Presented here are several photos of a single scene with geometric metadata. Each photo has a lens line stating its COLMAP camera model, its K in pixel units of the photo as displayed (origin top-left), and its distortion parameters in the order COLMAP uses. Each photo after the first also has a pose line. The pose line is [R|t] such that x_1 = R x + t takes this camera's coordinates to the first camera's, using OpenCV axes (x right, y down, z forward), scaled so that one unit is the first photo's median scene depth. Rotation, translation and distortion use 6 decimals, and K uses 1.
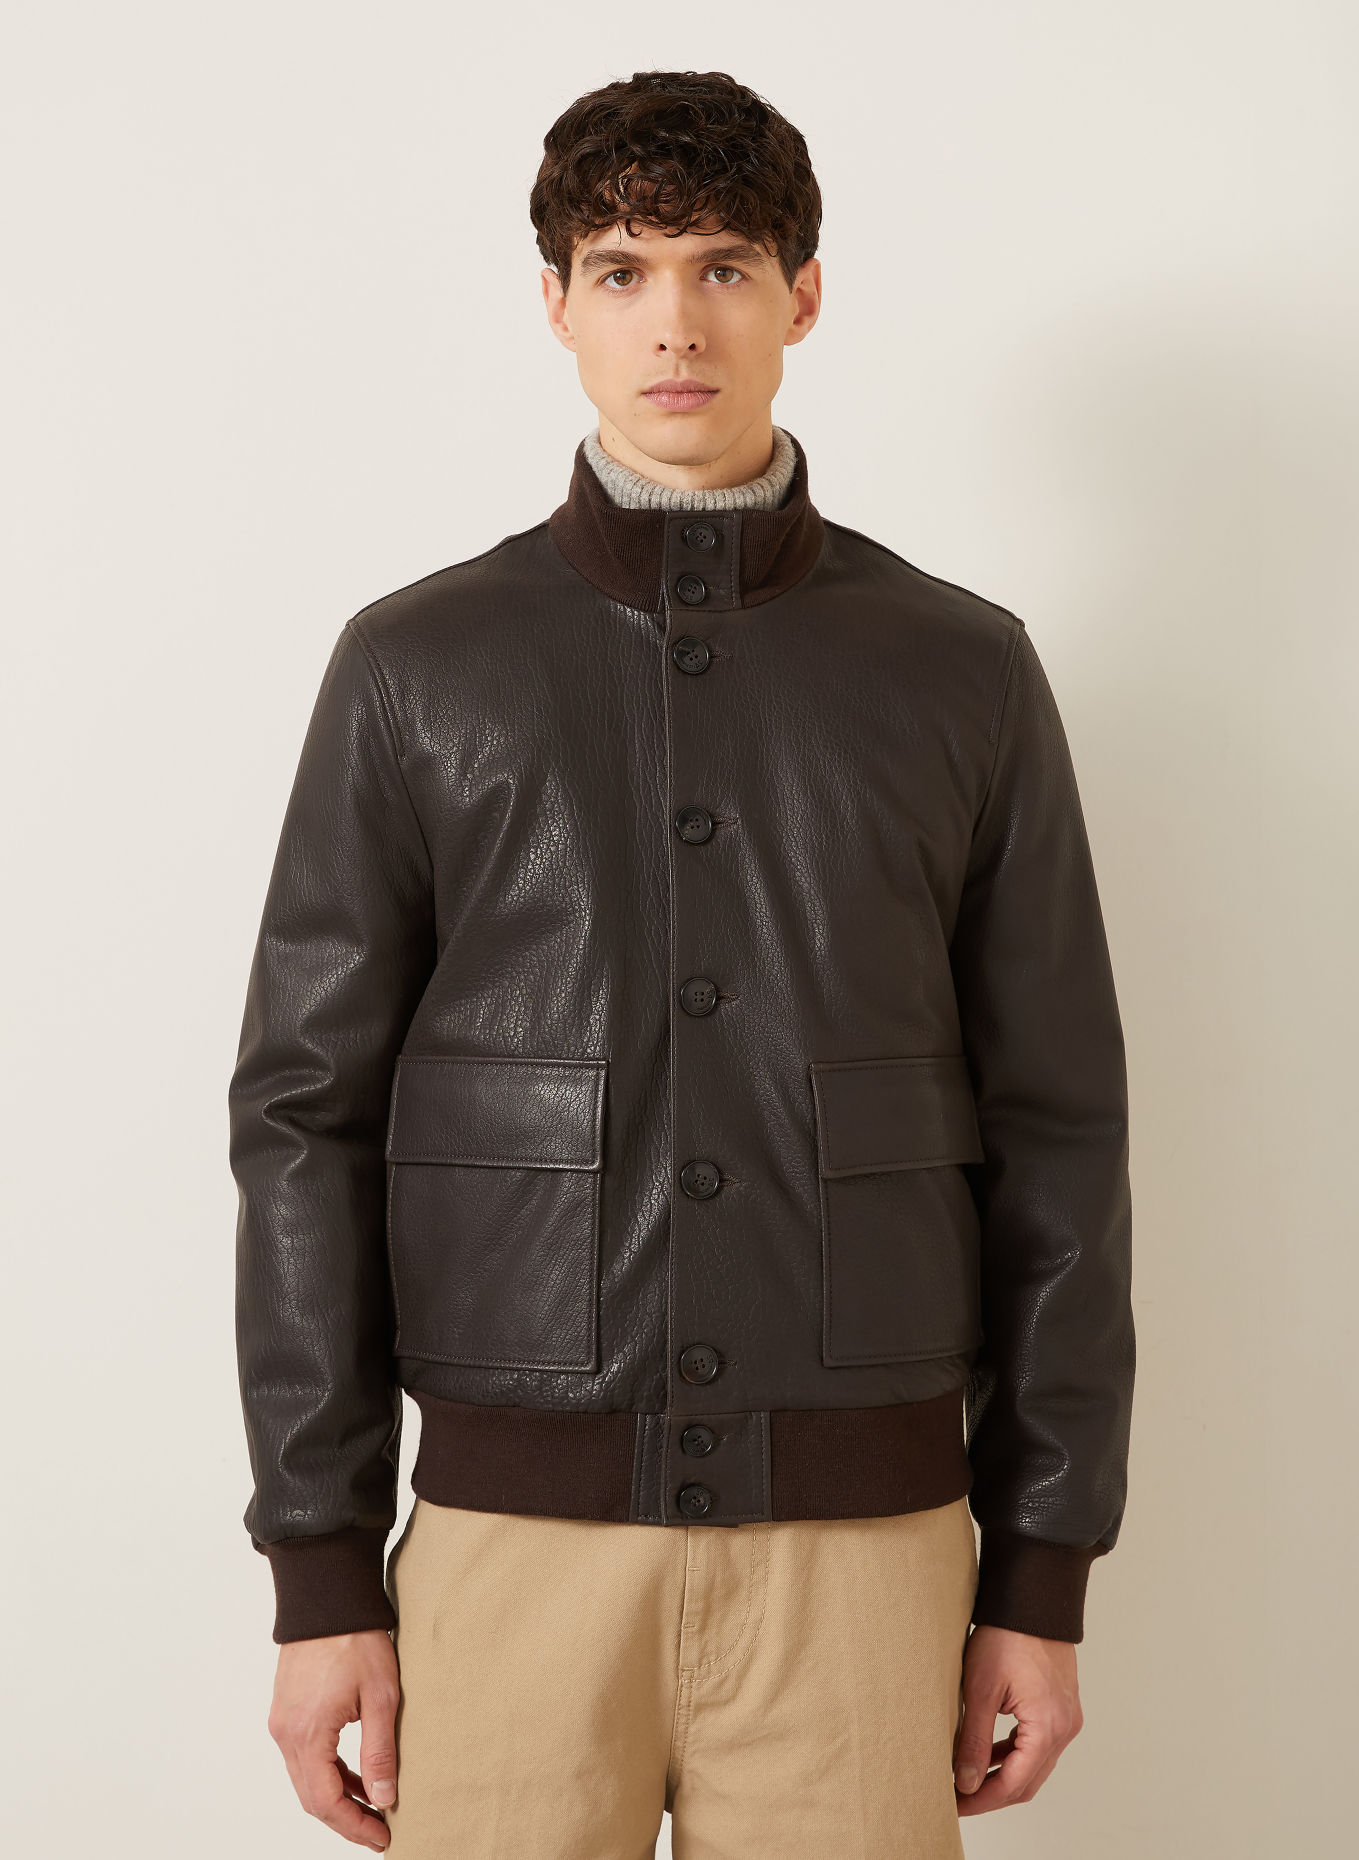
lens RADIAL K [[3152.4, 0, 683.2], [0, 3152.4, 943.2], [0, 0, 1]] dist [0.308516, 0.000000]
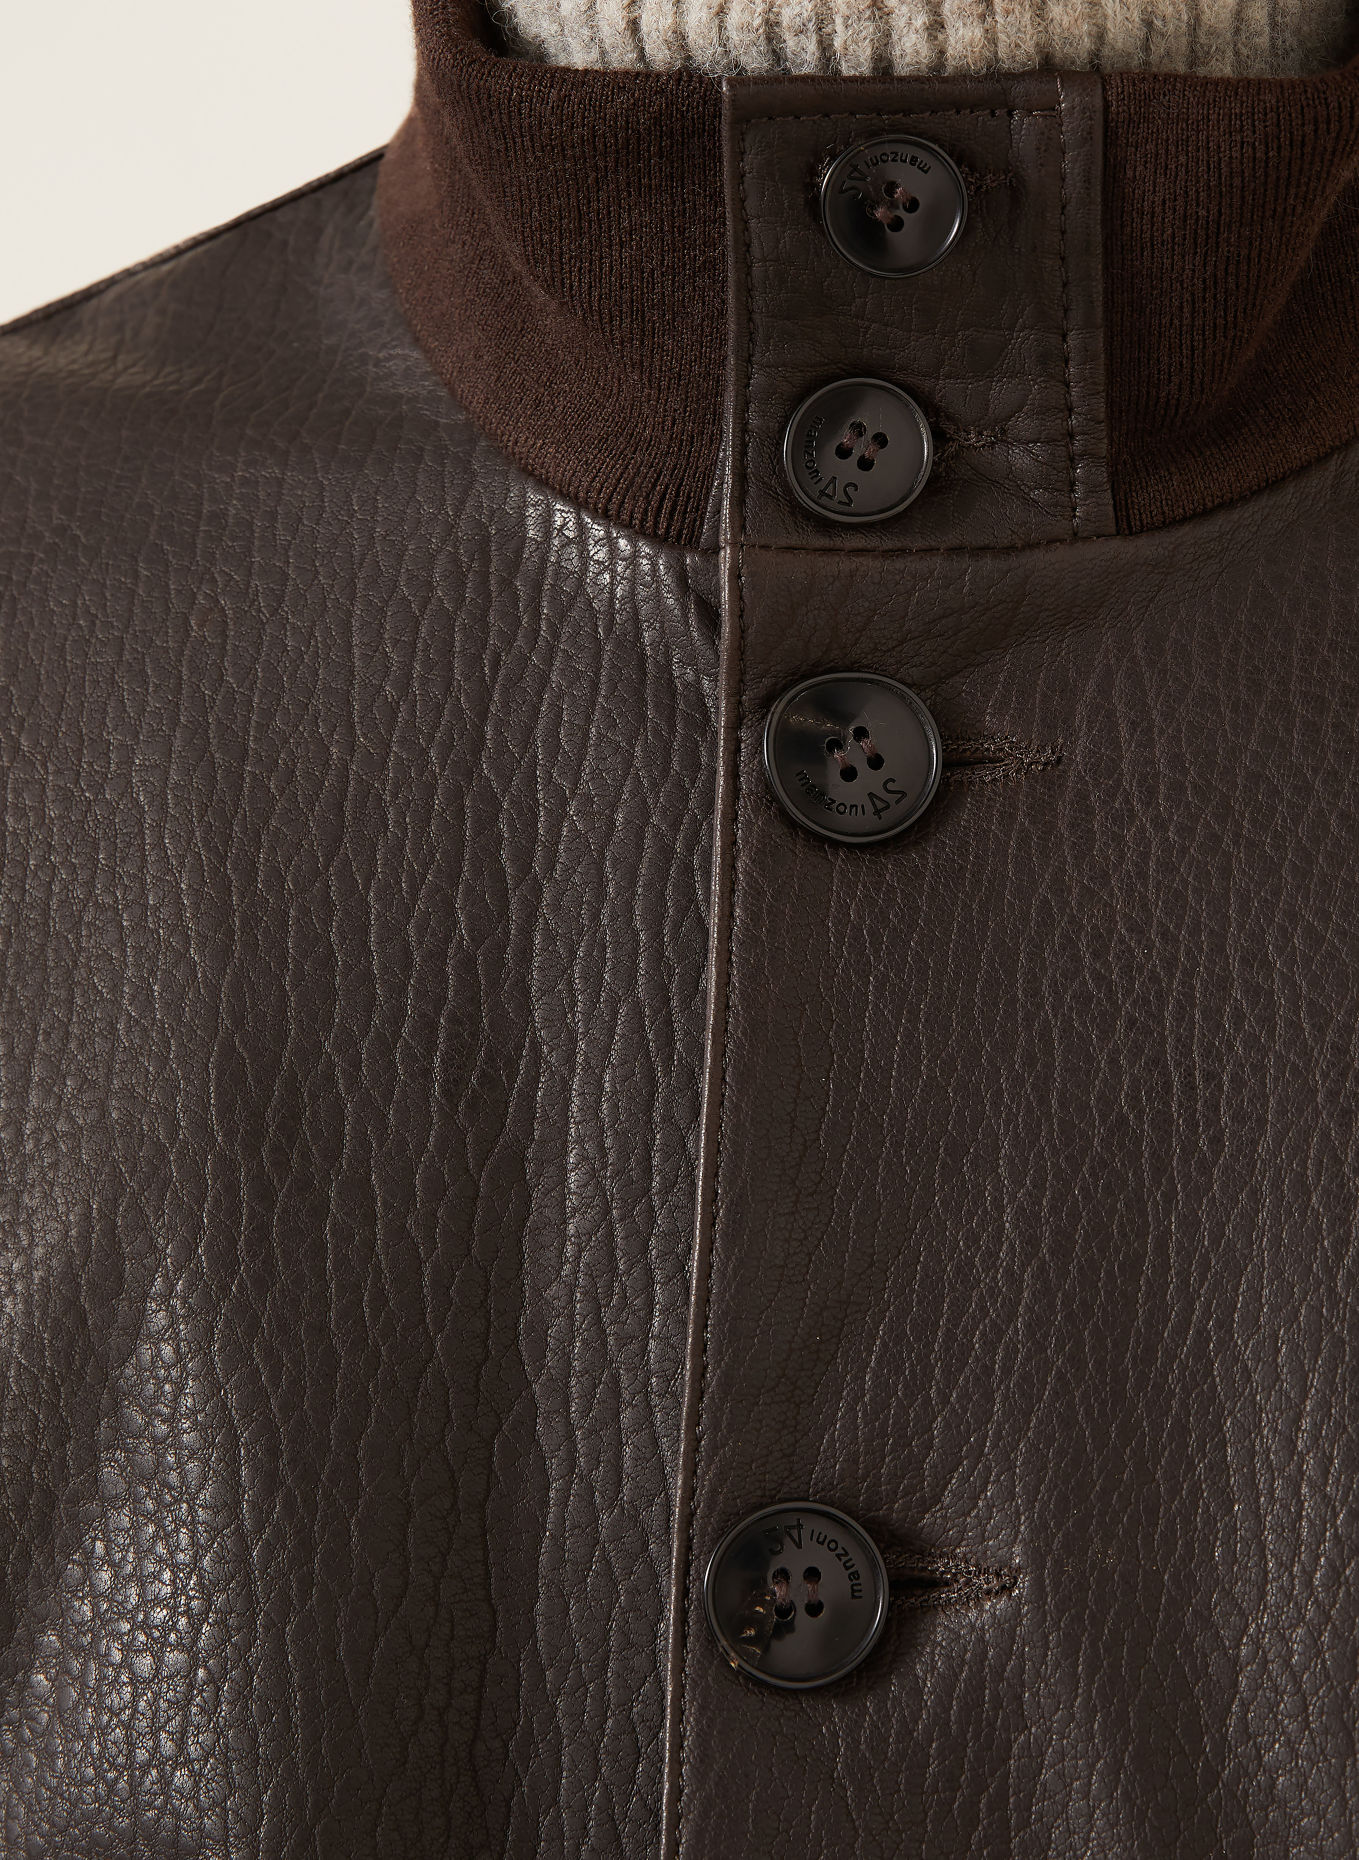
lens RADIAL K [[4496.8, 0, 678.7], [0, 4496.8, 927.9], [0, 0, 1]] dist [-0.166176, 0.000000]
pose [[0.968887, 0.032704, -0.245333, 0.065051], [-0.026973, 0.999280, 0.026688, -0.086998], [0.246029, -0.019241, 0.969071, 0.704193]]
